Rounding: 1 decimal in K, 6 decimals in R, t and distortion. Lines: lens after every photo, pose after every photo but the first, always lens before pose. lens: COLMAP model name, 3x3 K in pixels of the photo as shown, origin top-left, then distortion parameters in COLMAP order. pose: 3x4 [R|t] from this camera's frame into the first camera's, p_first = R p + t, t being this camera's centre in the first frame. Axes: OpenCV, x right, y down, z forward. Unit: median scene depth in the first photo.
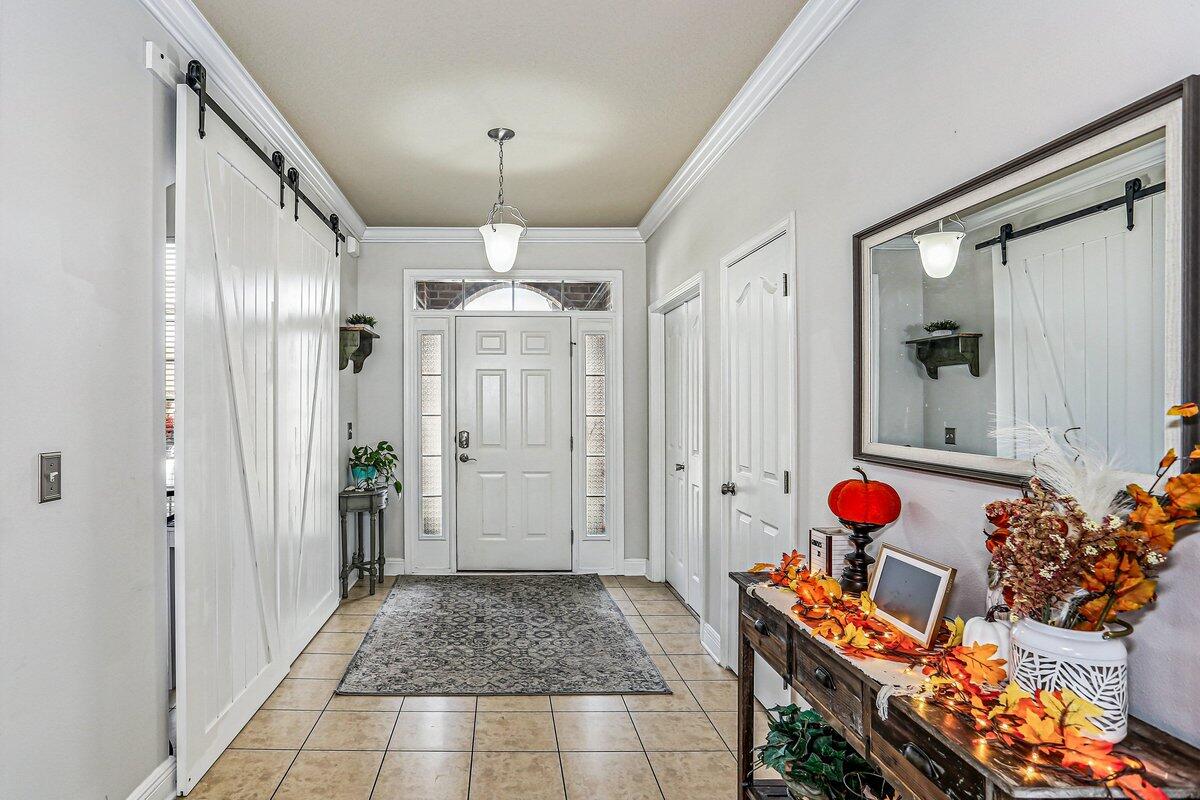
lens RADIAL K [[630.1, 0, 508.2], [0, 630.1, 400.2], [0, 0, 1]] dist [-0.054211, 0.030750]
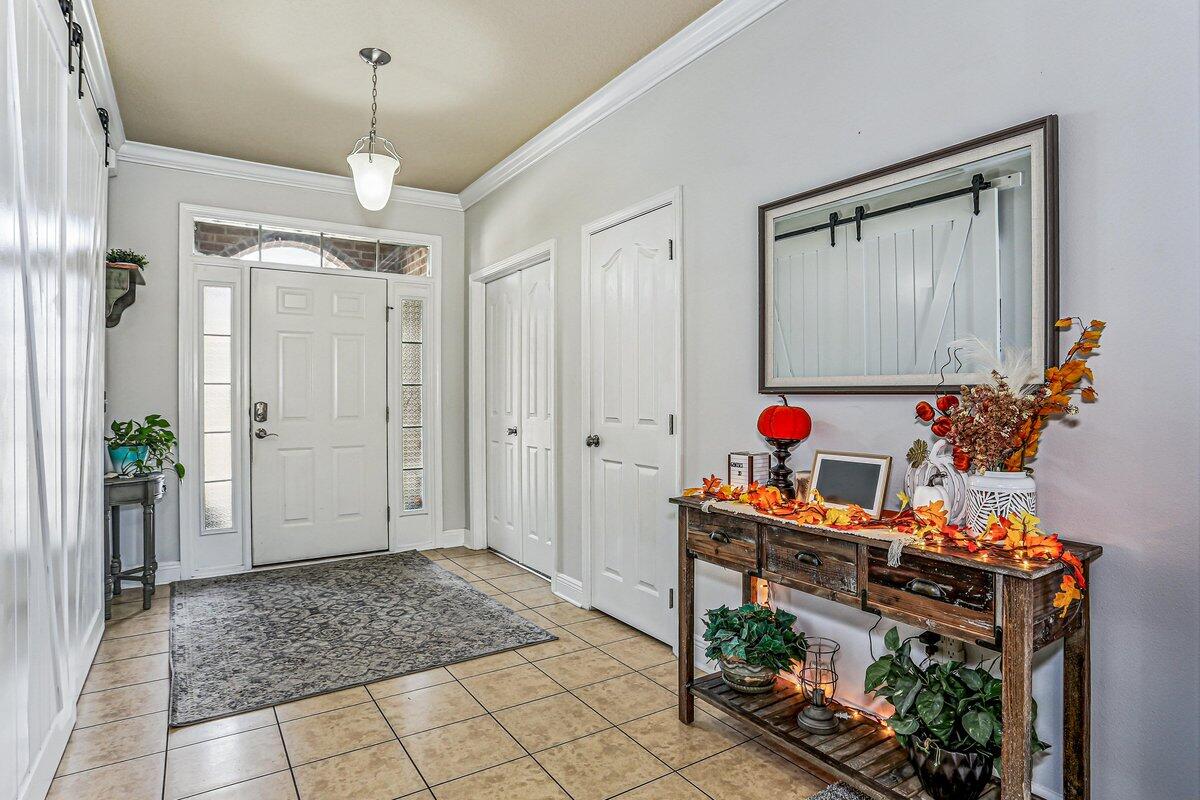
lens RADIAL K [[625.8, 0, 577.9], [0, 625.8, 395.6], [0, 0, 1]] dist [-0.071463, 0.039557]
pose [[0.849735, -0.002353, 0.527205, -0.195873], [0.000444, 0.999993, 0.003748, 0.050164], [-0.527210, -0.002950, 0.849730, 0.085216]]
